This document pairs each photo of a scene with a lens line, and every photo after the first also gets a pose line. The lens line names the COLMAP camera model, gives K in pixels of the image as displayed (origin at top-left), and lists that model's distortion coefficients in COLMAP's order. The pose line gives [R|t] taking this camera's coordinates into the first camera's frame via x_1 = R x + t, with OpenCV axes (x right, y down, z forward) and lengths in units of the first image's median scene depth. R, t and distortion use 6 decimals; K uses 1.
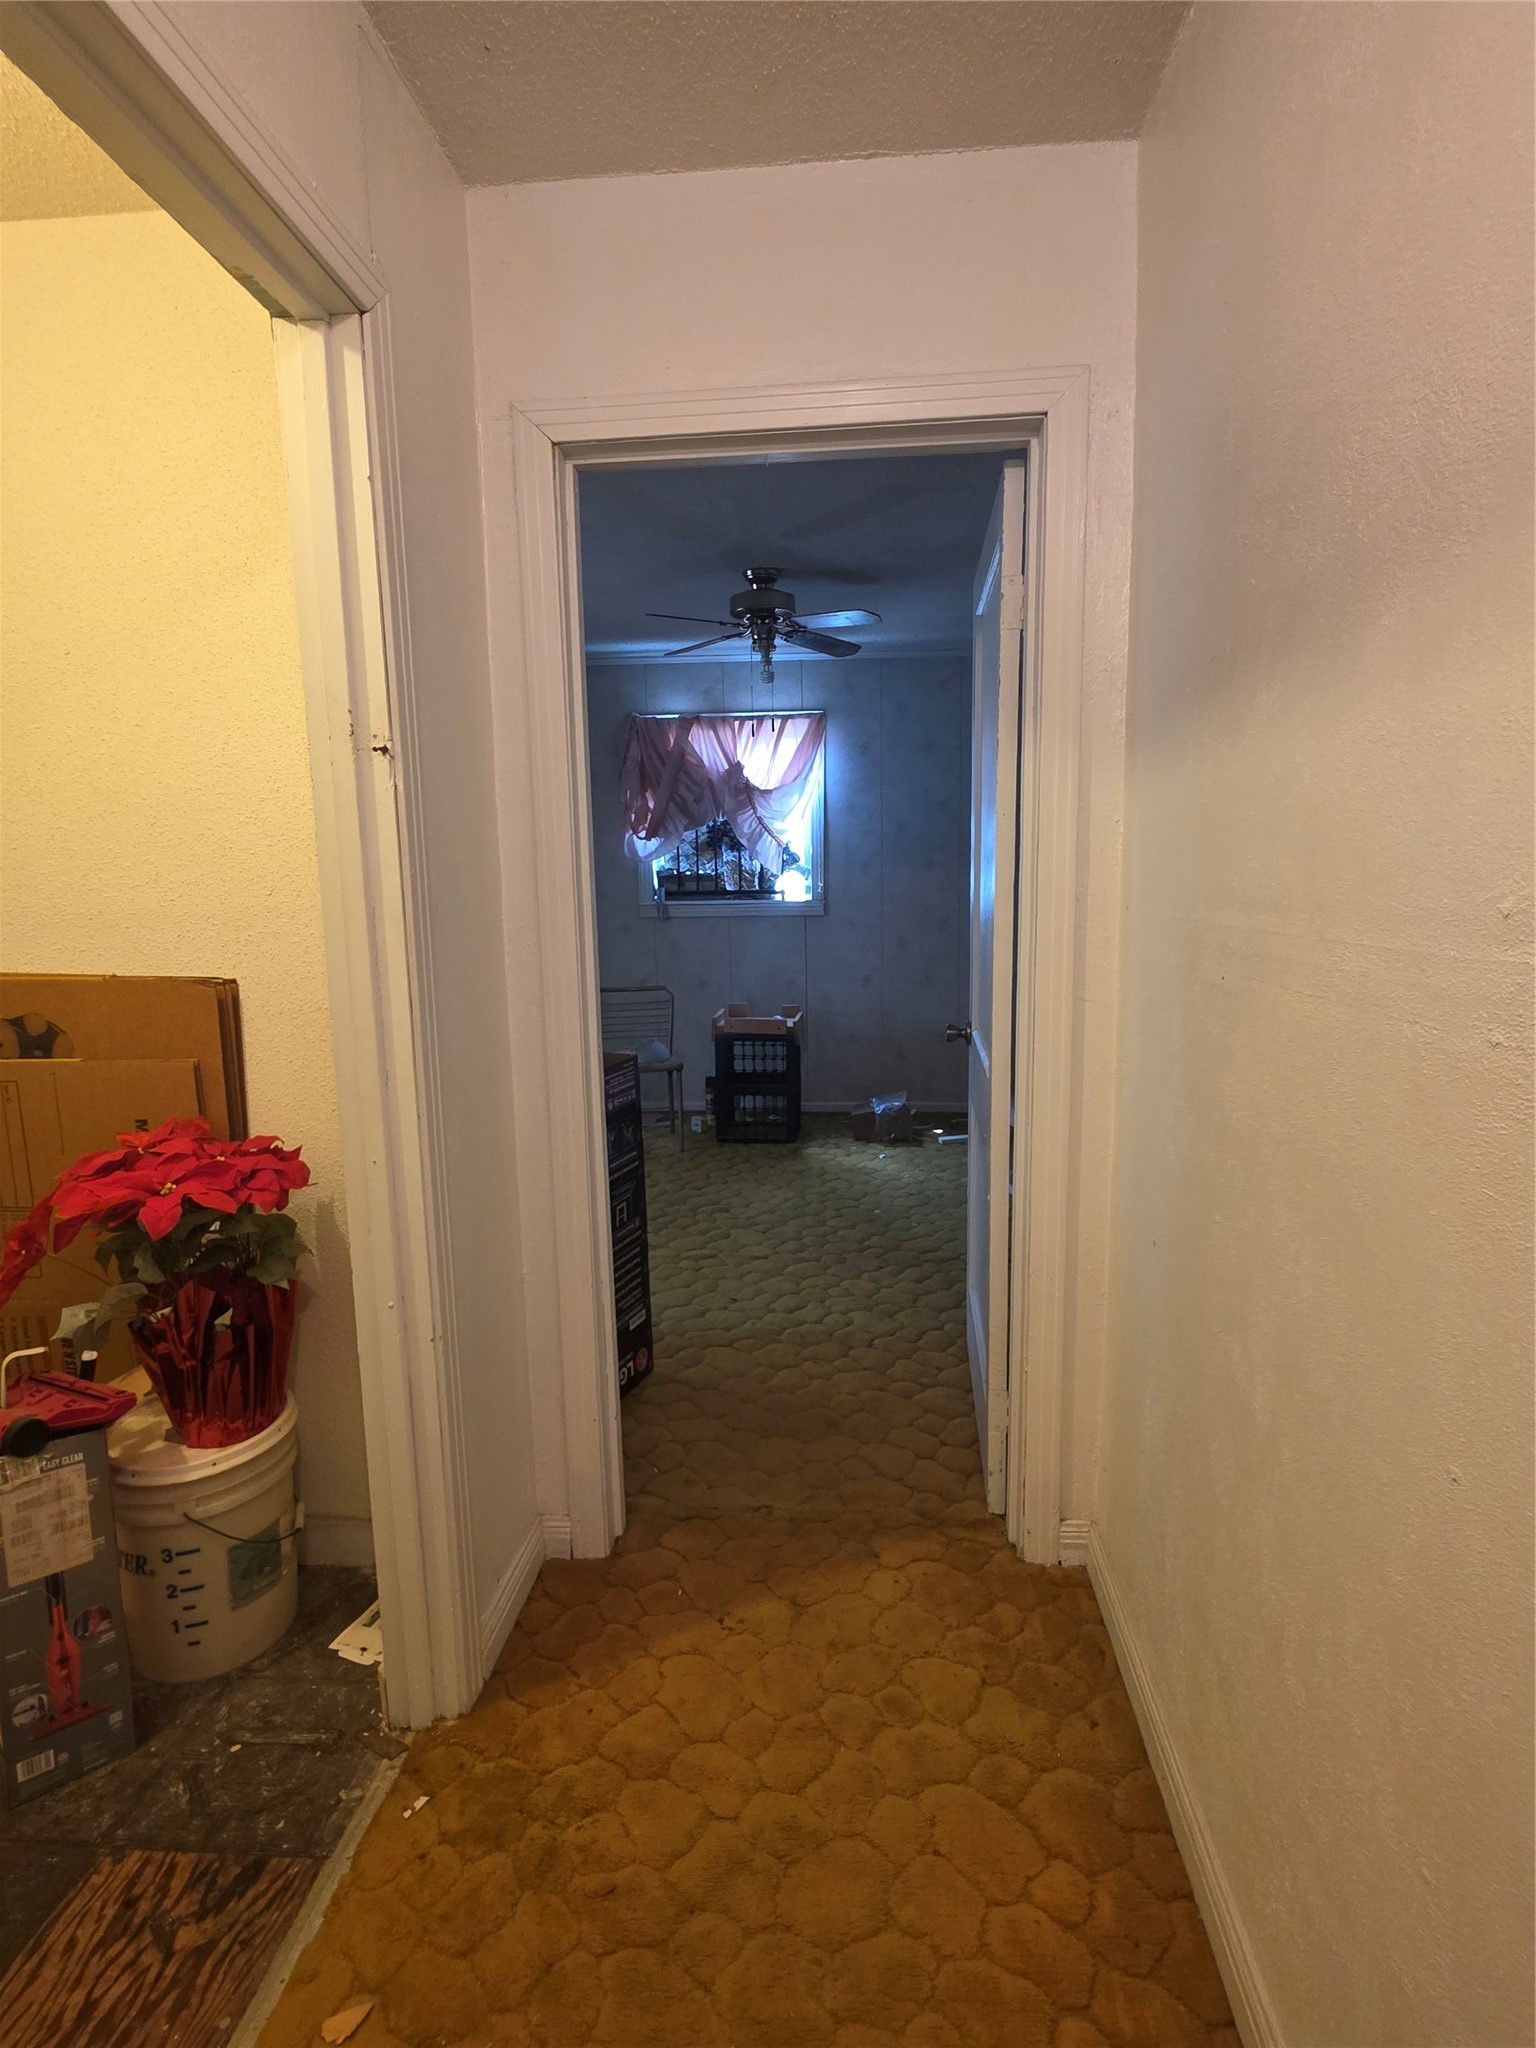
lens RADIAL K [[1012.1, 0, 793.3], [0, 1012.1, 1017.4], [0, 0, 1]] dist [0.000873, -0.000176]
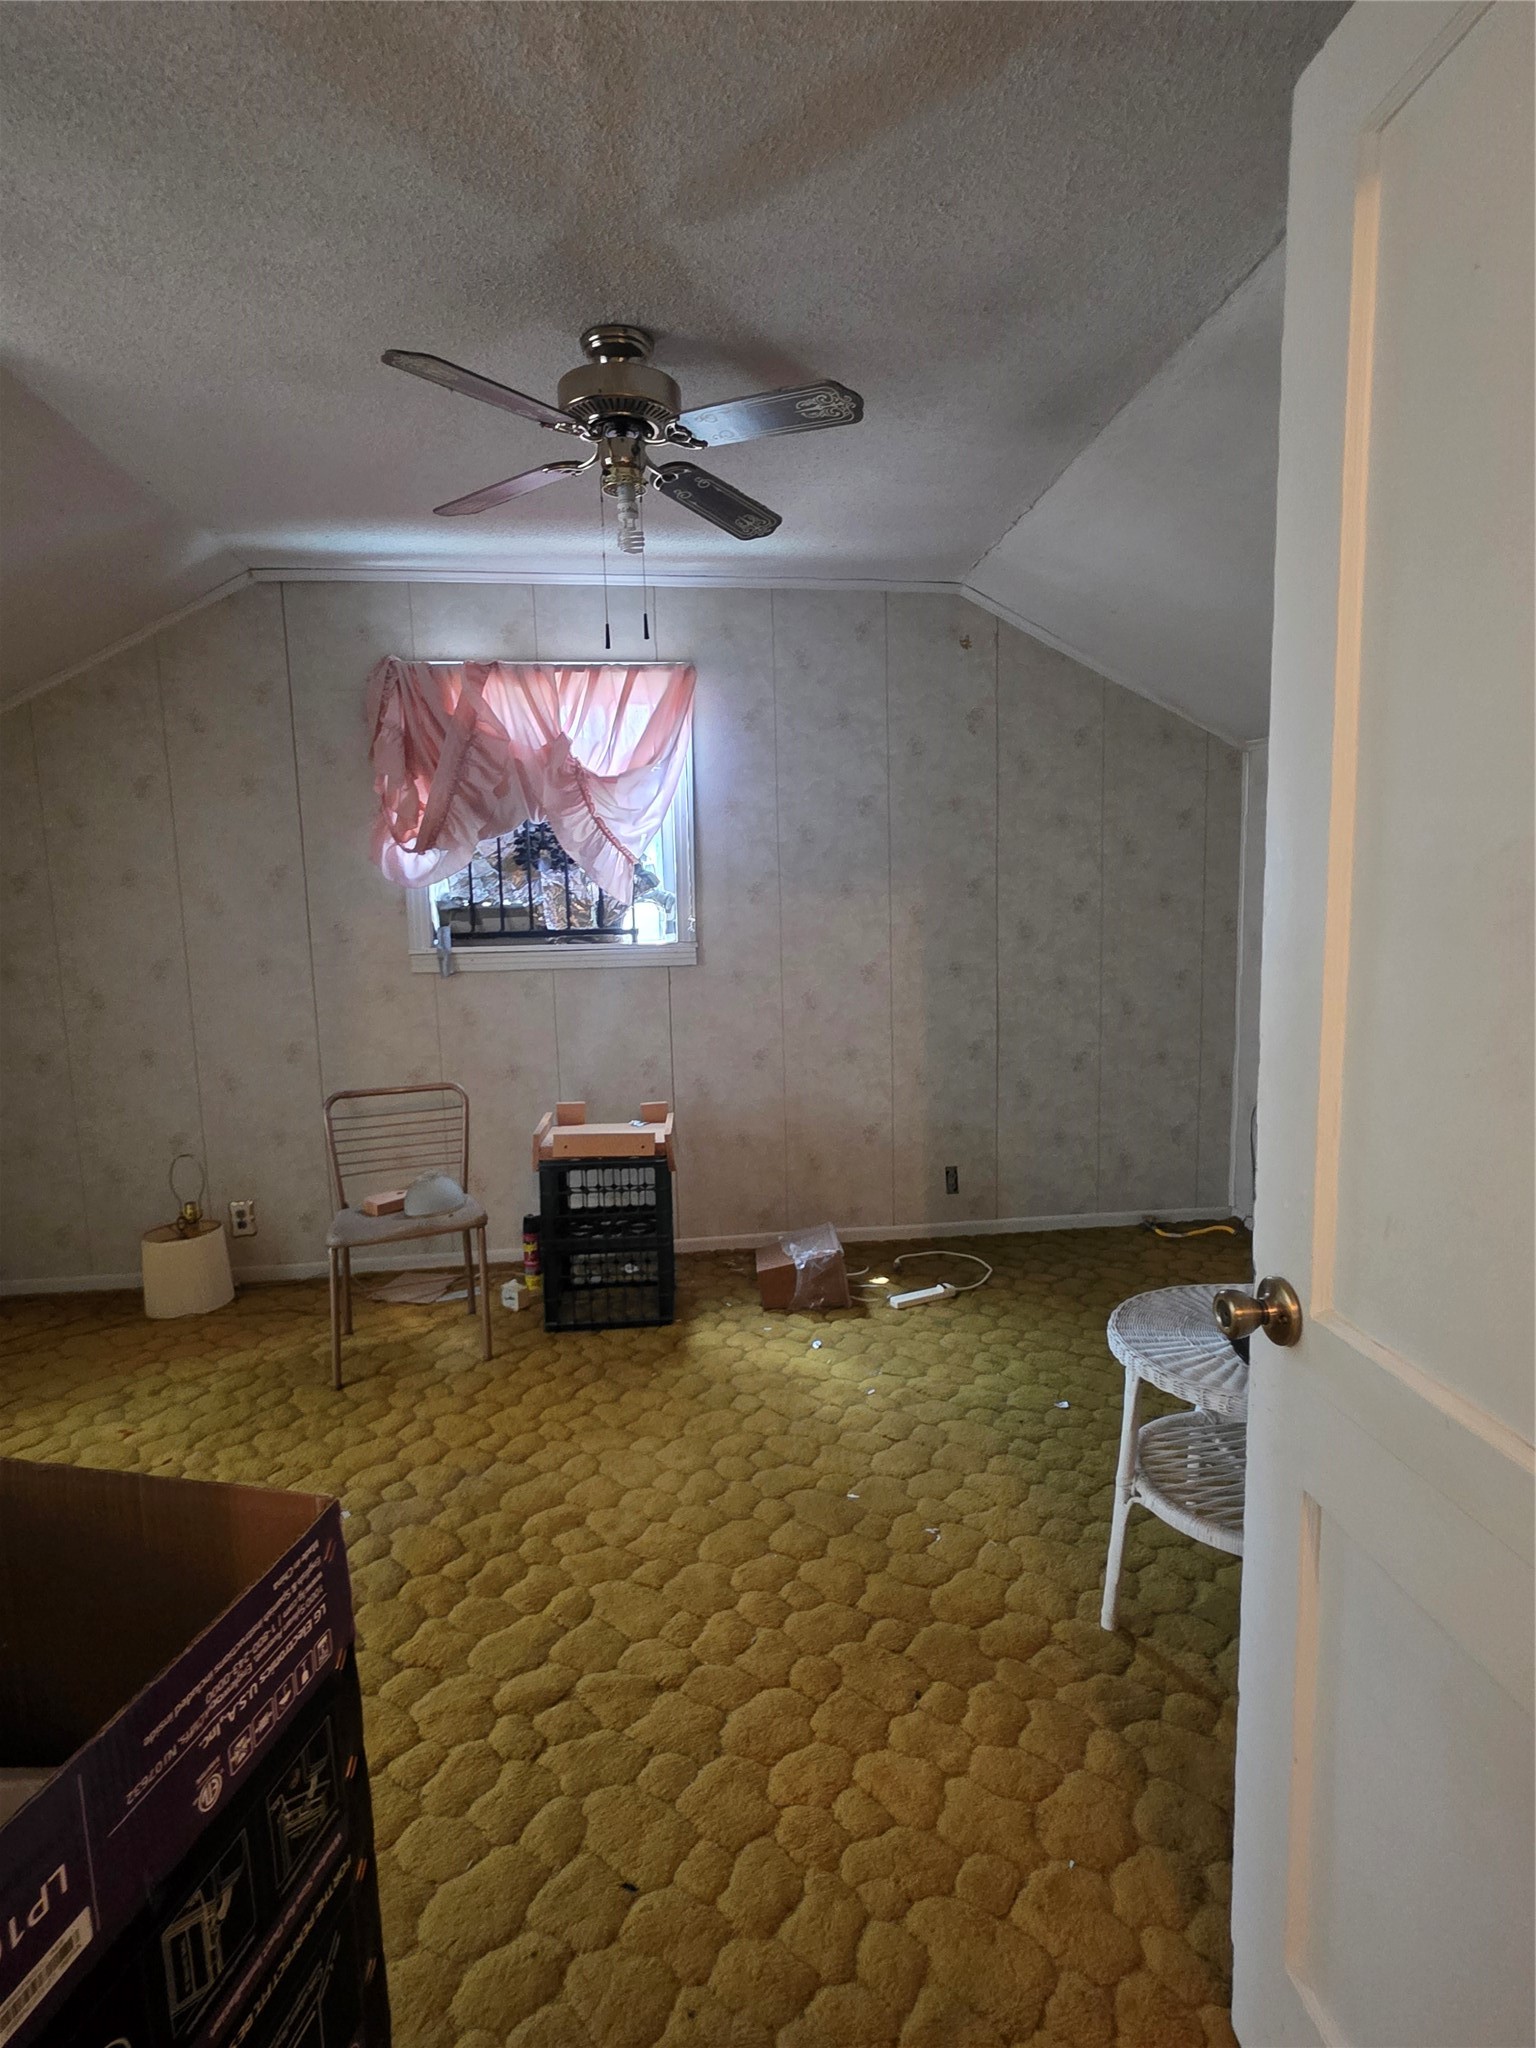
lens RADIAL K [[1012.1, 0, 793.3], [0, 1012.1, 1017.4], [0, 0, 1]] dist [0.000873, -0.000176]
pose [[0.981566, -0.028692, 0.188957, -0.036564], [0.035157, 0.998902, -0.030950, -0.044113], [-0.187861, 0.037022, 0.981498, 0.337012]]
